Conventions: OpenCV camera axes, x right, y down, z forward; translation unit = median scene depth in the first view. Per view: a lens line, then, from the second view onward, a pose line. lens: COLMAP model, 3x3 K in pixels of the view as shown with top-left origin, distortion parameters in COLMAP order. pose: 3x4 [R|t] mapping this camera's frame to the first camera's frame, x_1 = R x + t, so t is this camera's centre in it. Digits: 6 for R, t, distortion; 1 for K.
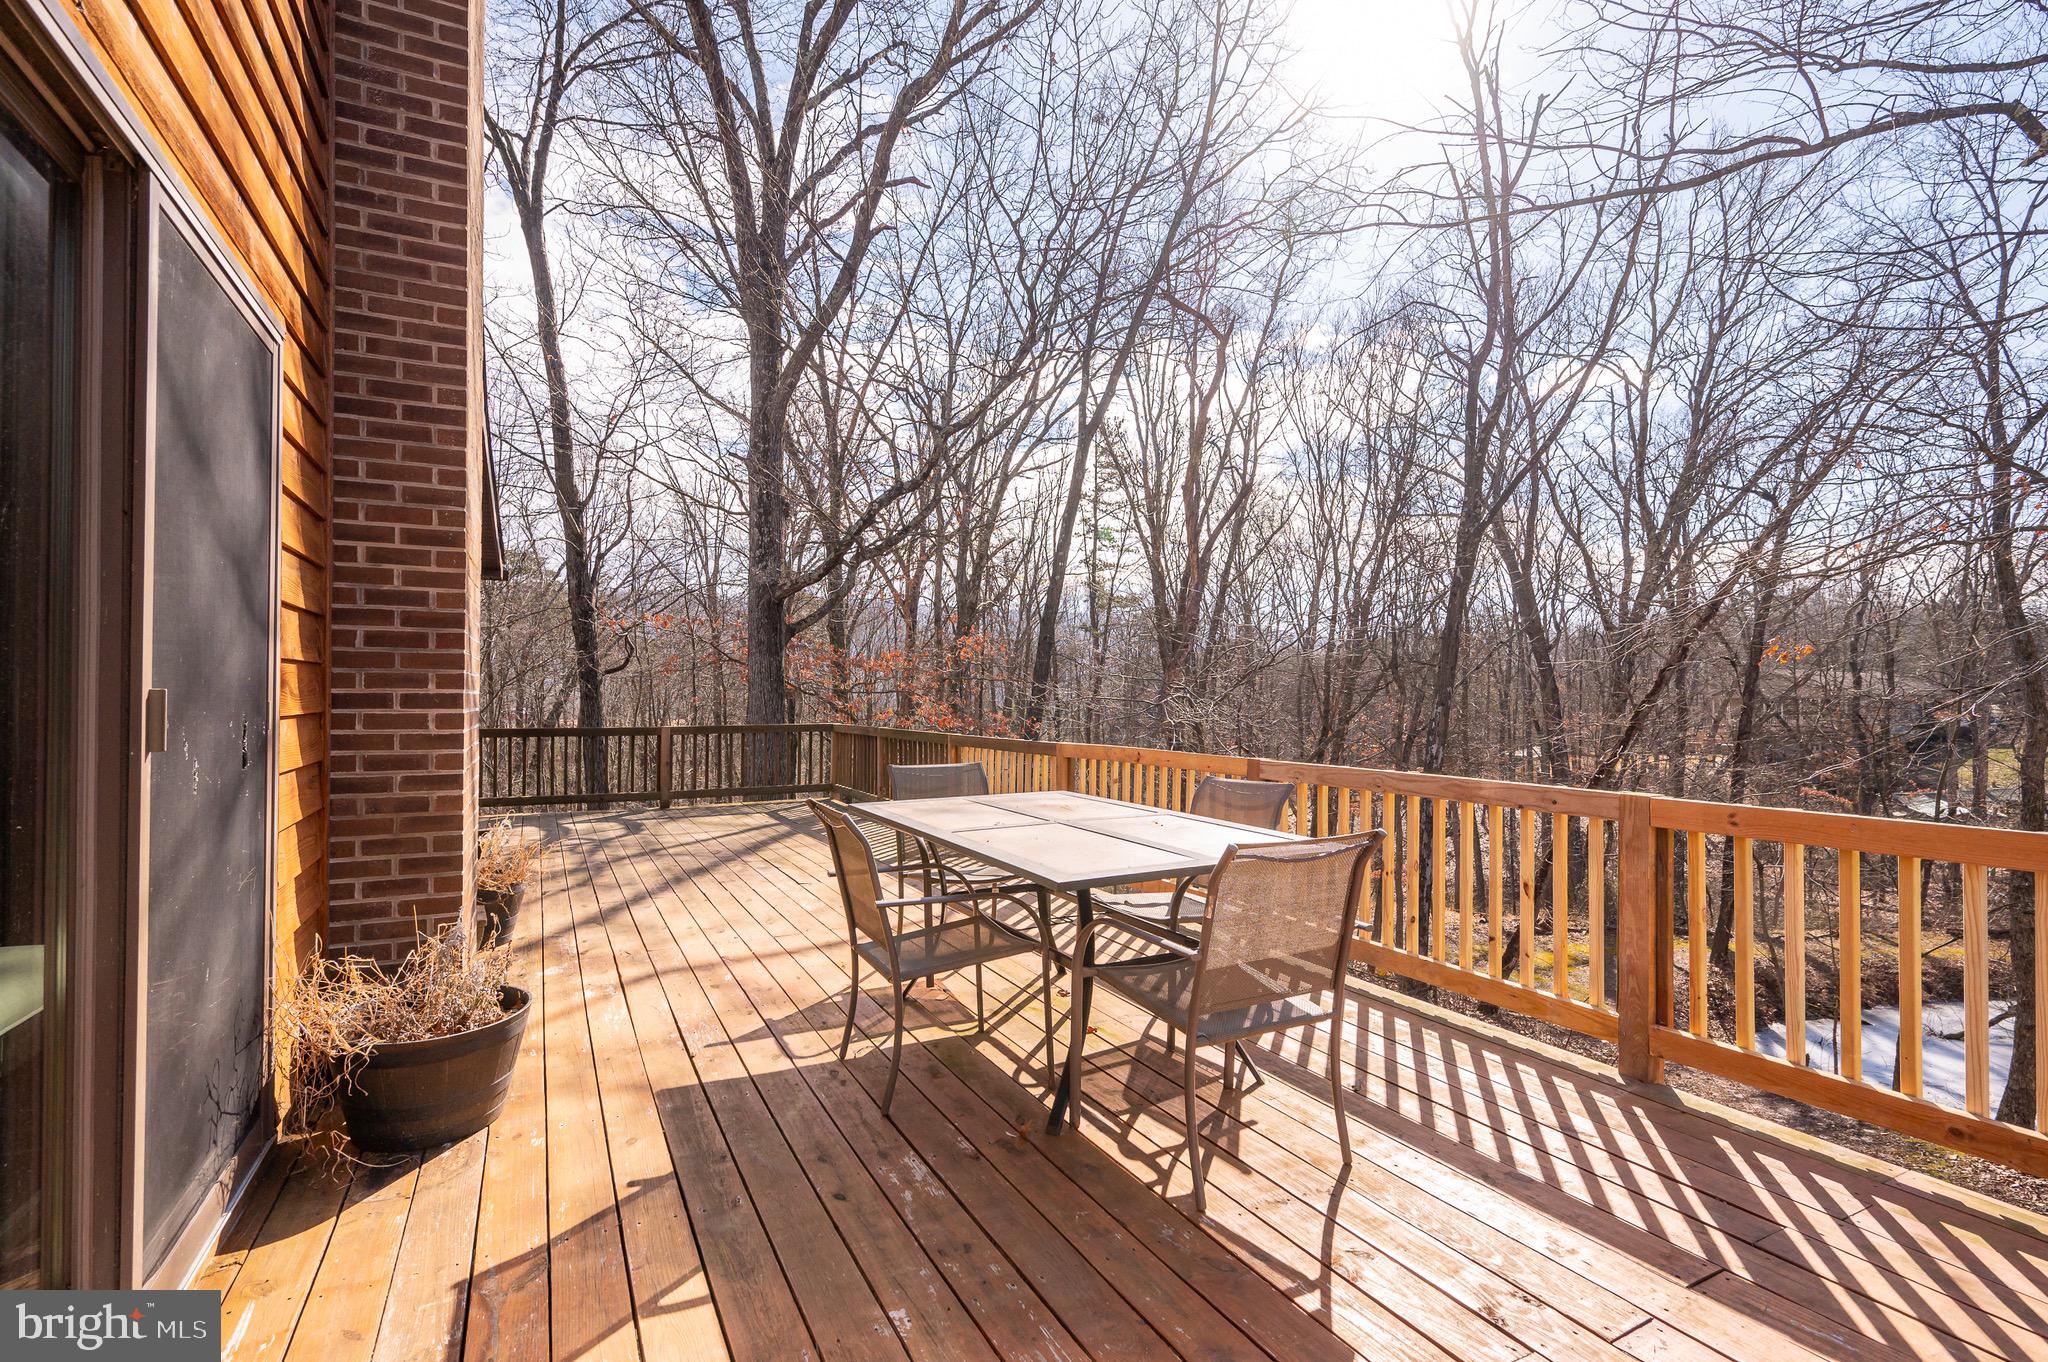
lens RADIAL K [[931.2, 0, 998.9], [0, 931.2, 687.2], [0, 0, 1]] dist [0.000721, 0.000046]
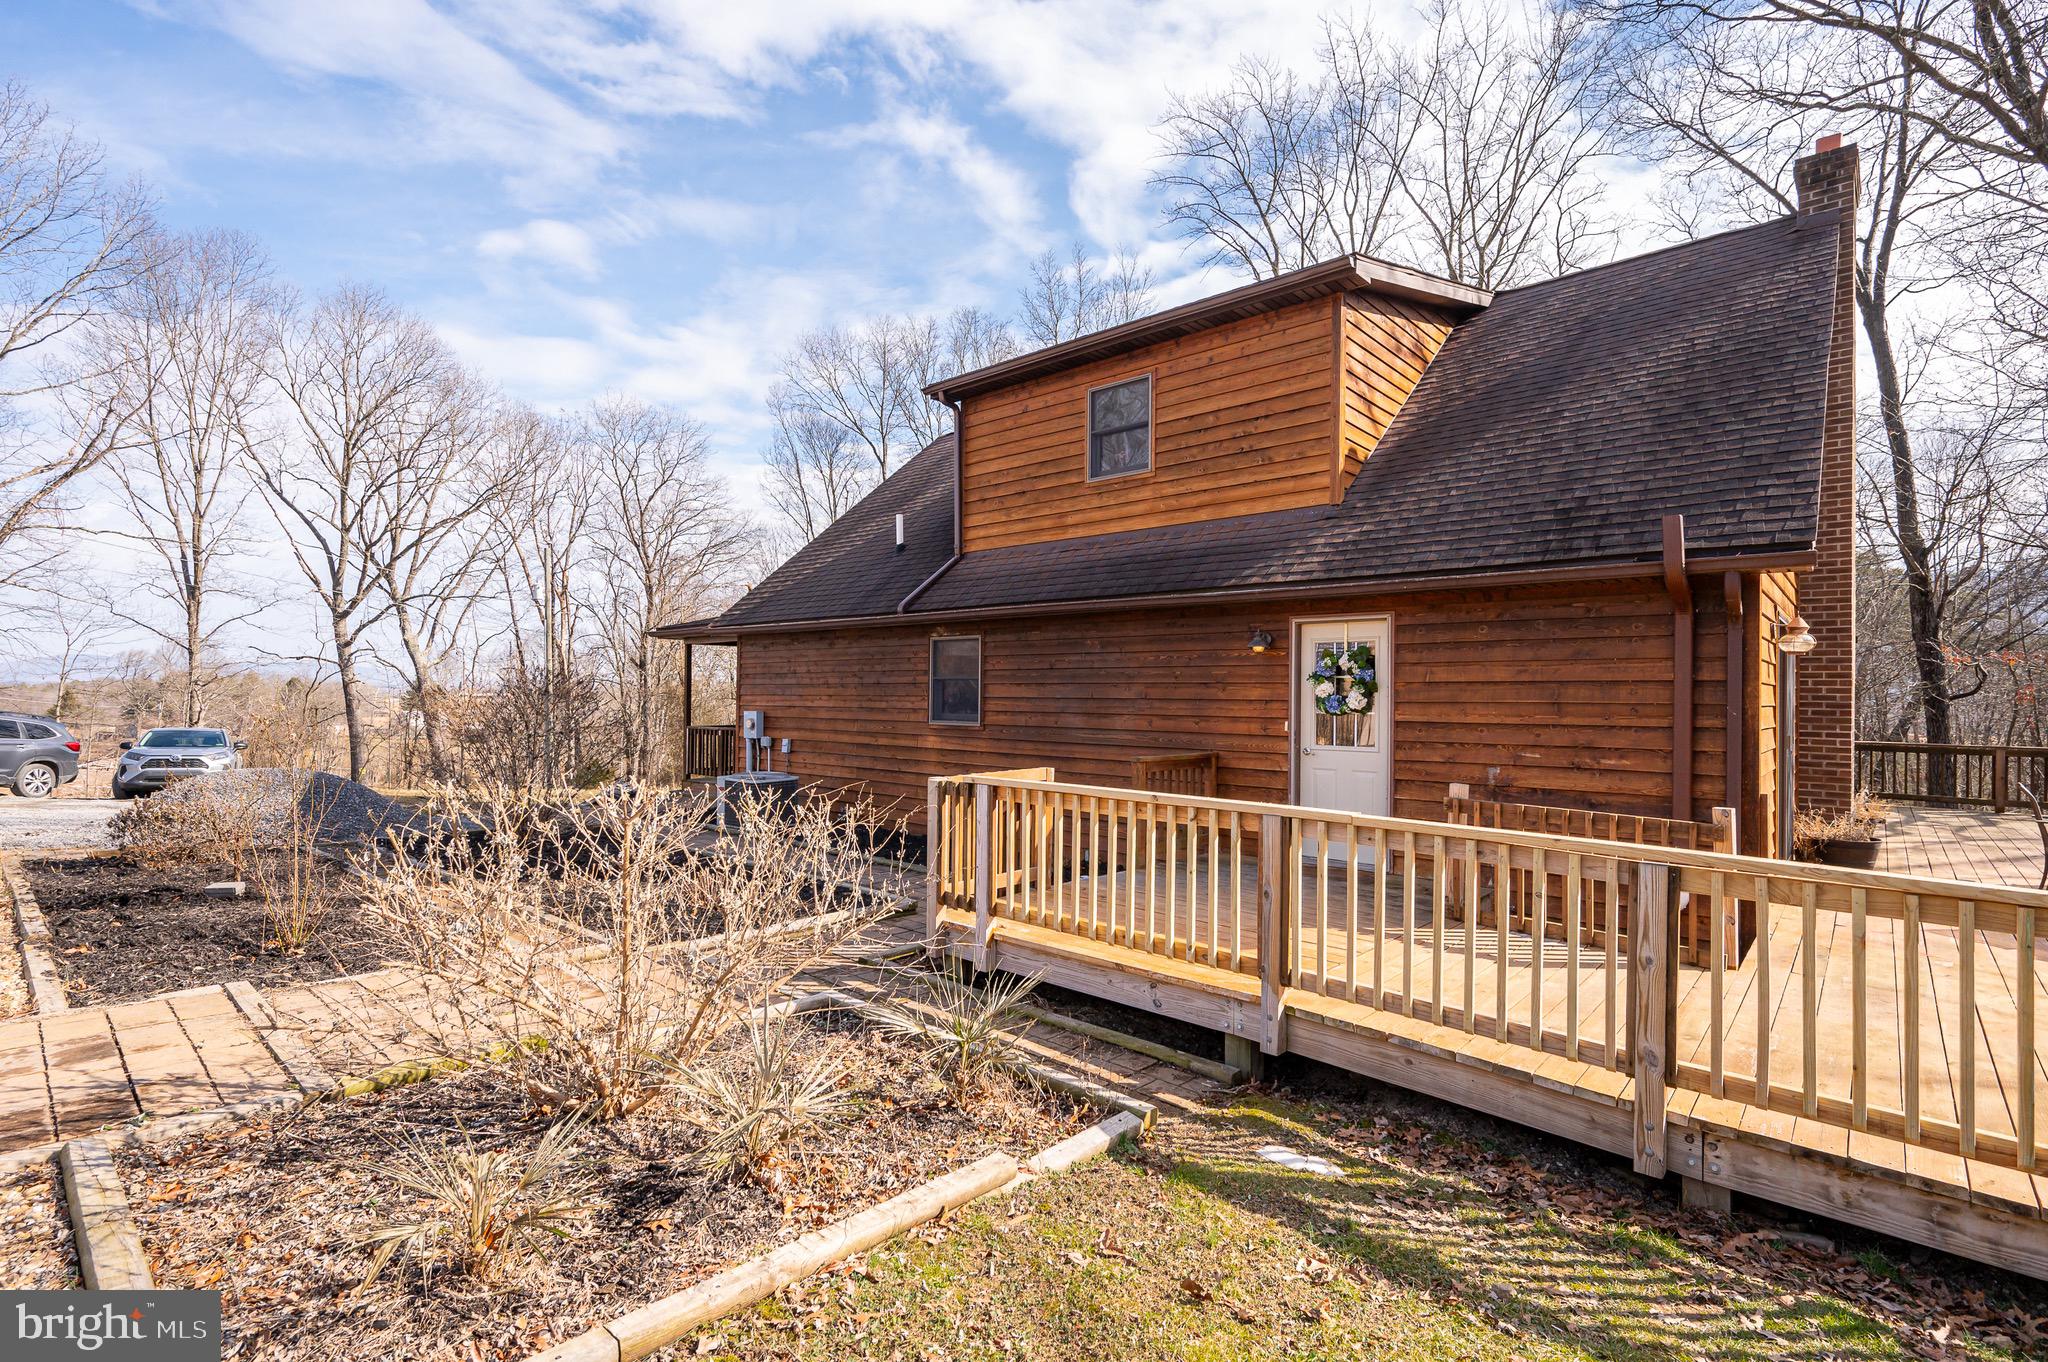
lens RADIAL K [[942.7, 0, 1057.0], [0, 942.7, 686.3], [0, 0, 1]] dist [0.001402, 0.000249]
pose [[0.385060, -0.004135, -0.922882, 0.210455], [-0.001737, 0.999985, -0.005205, -0.021881], [0.922890, 0.003607, 0.385047, -0.431158]]
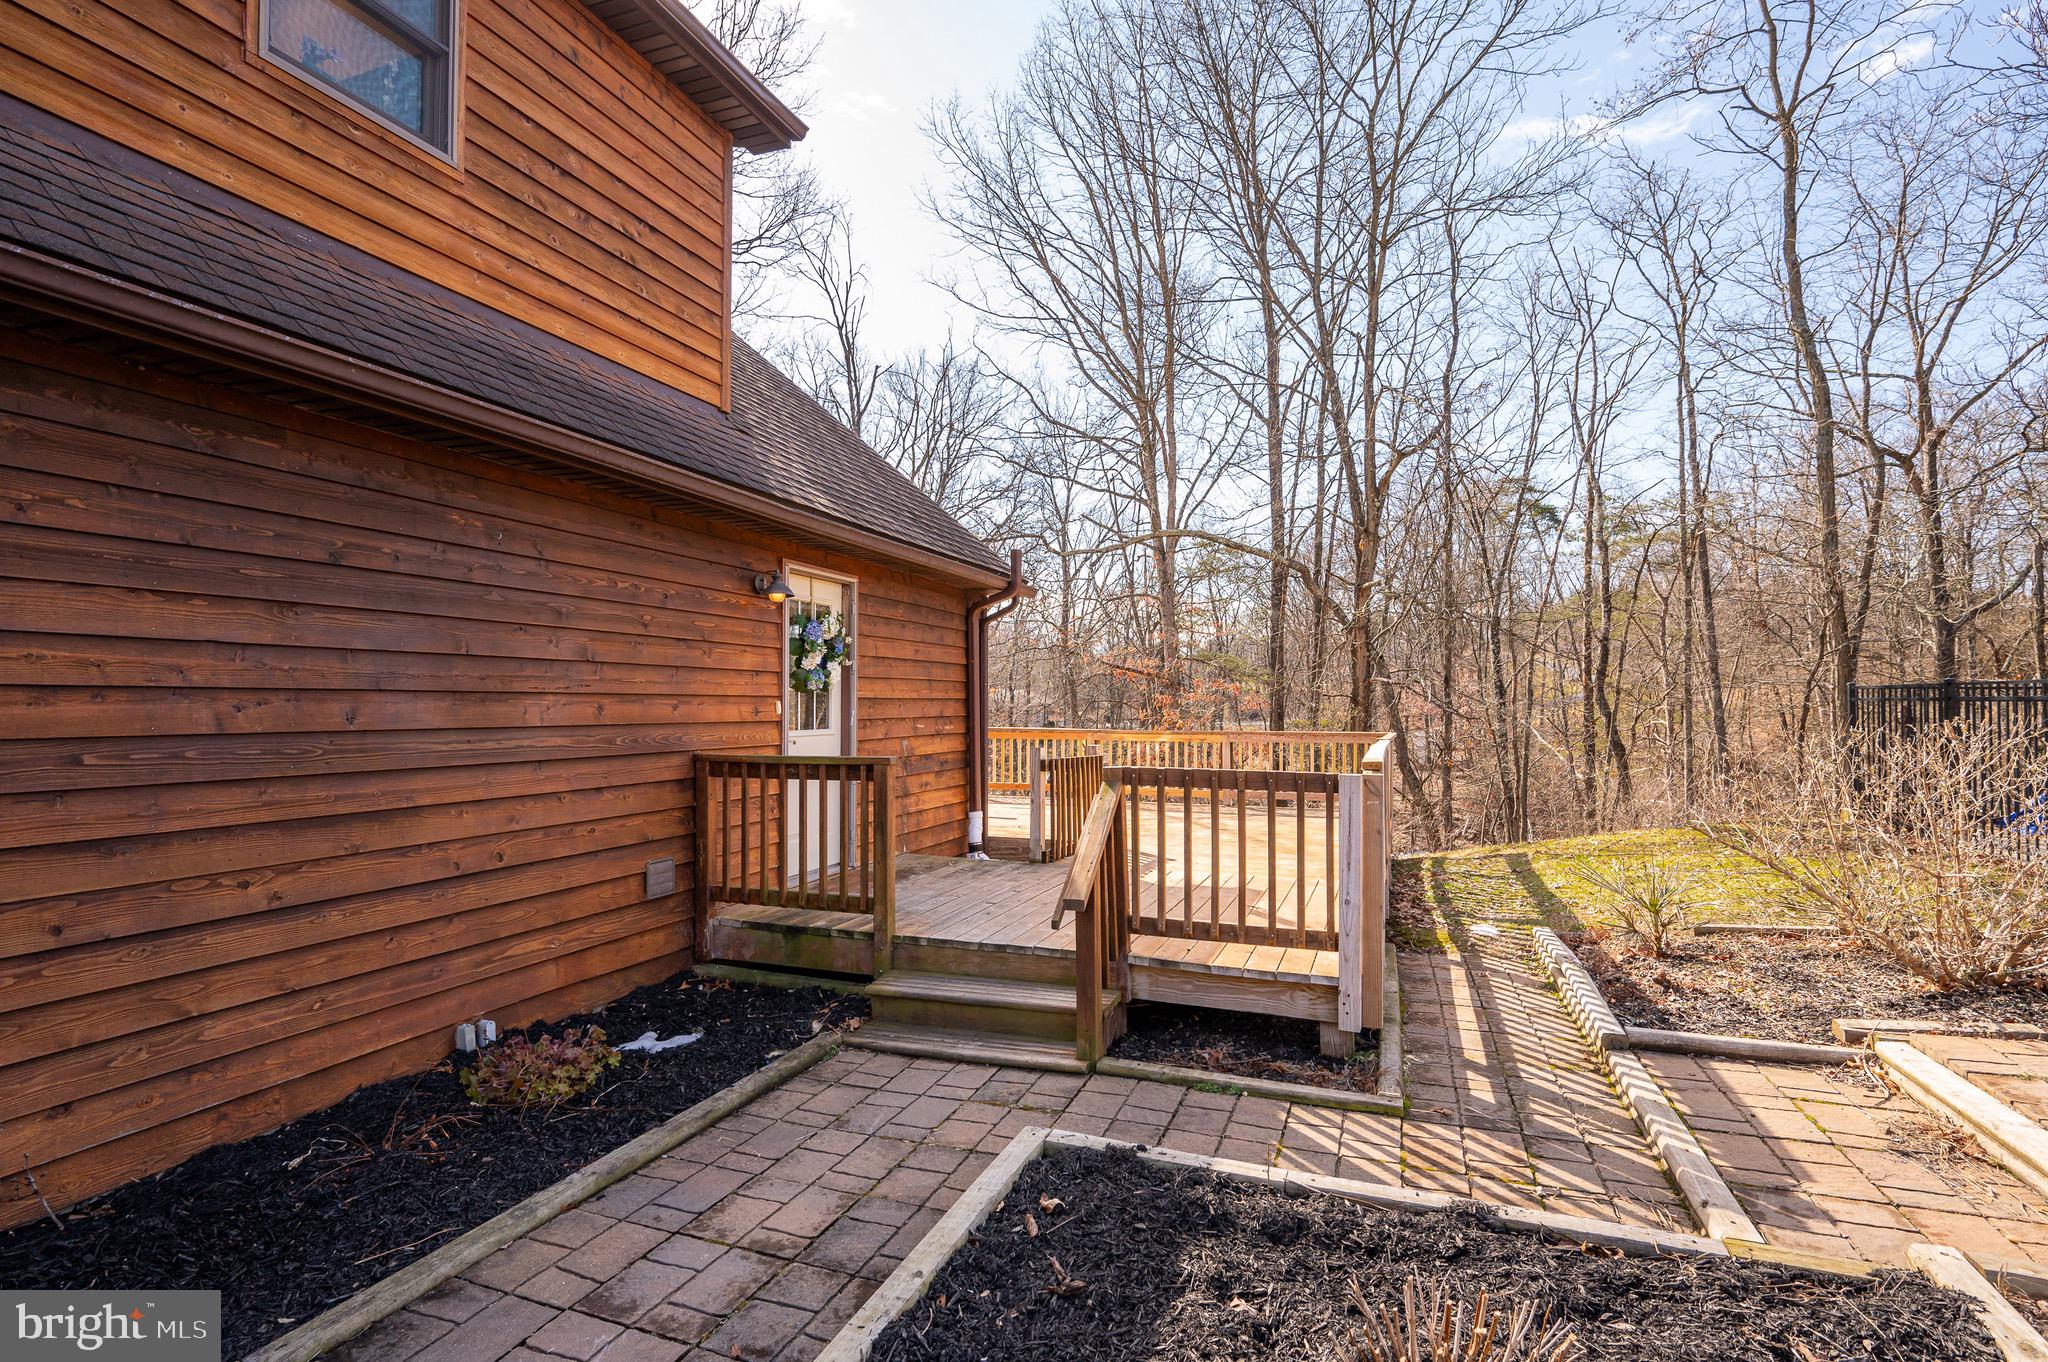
lens RADIAL K [[963.6, 0, 1001.2], [0, 963.6, 696.1], [0, 0, 1]] dist [-0.000427, -0.000193]
pose [[0.751630, 0.006081, 0.659557, -0.407195], [-0.002467, 0.999976, -0.006409, -0.005180], [-0.659580, 0.003190, 0.751627, -0.463223]]
